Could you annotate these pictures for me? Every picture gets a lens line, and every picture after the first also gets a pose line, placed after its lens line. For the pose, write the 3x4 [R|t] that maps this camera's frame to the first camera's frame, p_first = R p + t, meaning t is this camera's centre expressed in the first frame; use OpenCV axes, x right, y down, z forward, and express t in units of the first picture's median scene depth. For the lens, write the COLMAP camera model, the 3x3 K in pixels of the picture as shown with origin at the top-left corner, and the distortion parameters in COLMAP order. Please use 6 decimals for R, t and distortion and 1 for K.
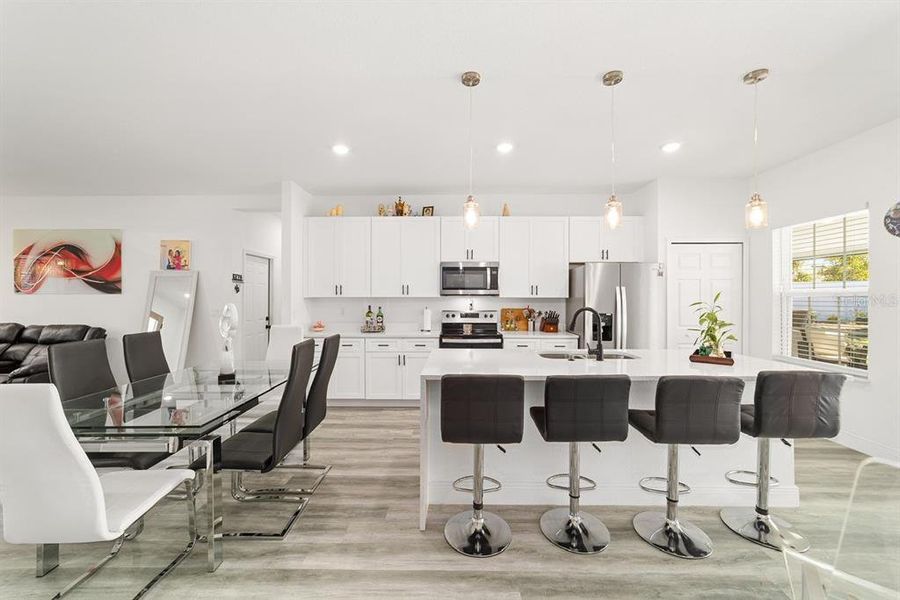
lens RADIAL K [[346.1, 0, 446.6], [0, 346.1, 297.5], [0, 0, 1]] dist [-0.014928, 0.007514]
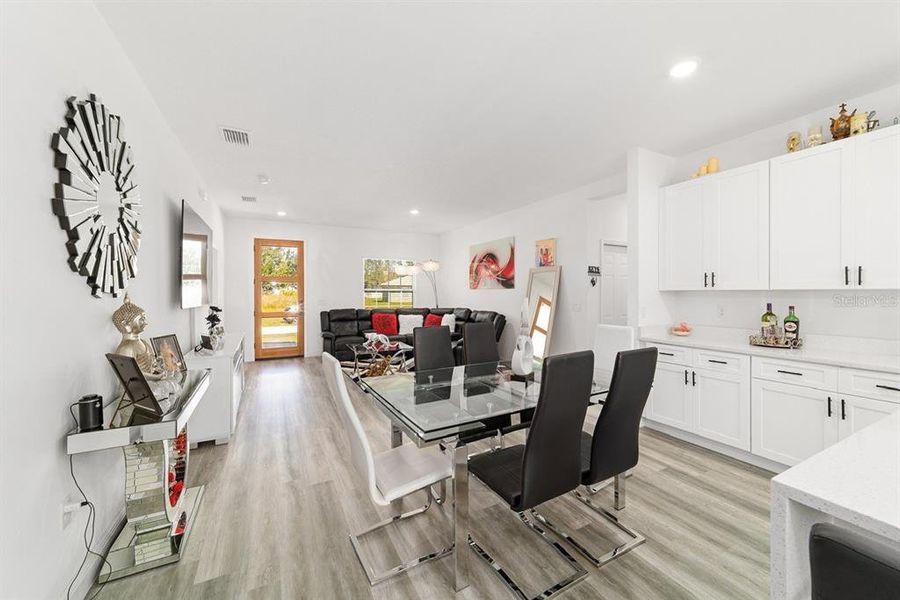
lens RADIAL K [[346.1, 0, 451.4], [0, 346.1, 293.6], [0, 0, 1]] dist [-0.014928, 0.007514]
pose [[0.480880, 0.003540, -0.876779, 0.043891], [0.005678, 0.999958, 0.007151, -0.002016], [0.876768, -0.008417, 0.480839, 0.203522]]
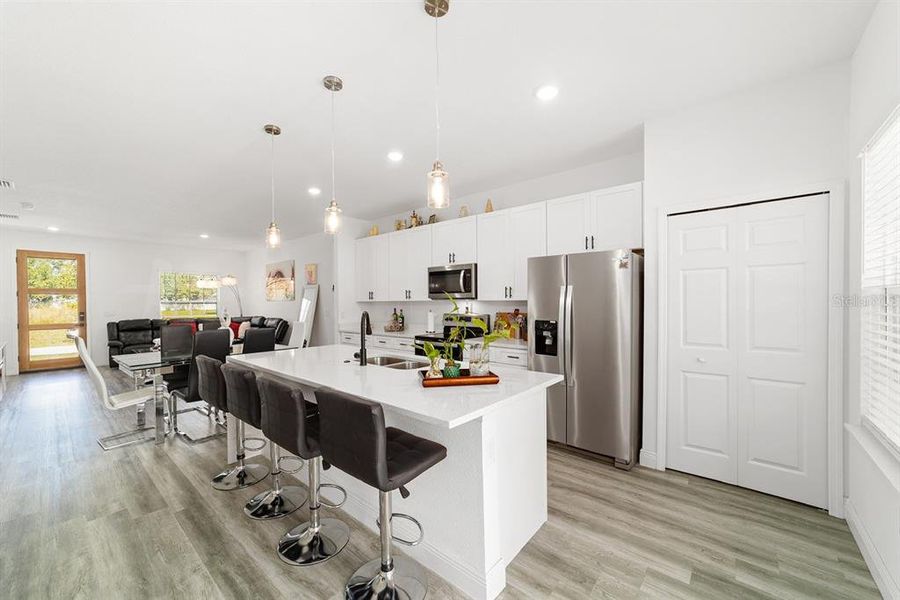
lens RADIAL K [[346.1, 0, 447.1], [0, 346.1, 304.7], [0, 0, 1]] dist [-0.014928, 0.007514]
pose [[0.769486, 0.000815, -0.638663, 0.661822], [0.010200, 0.999856, 0.013565, -0.002839], [0.638582, -0.016953, 0.769367, 0.212955]]
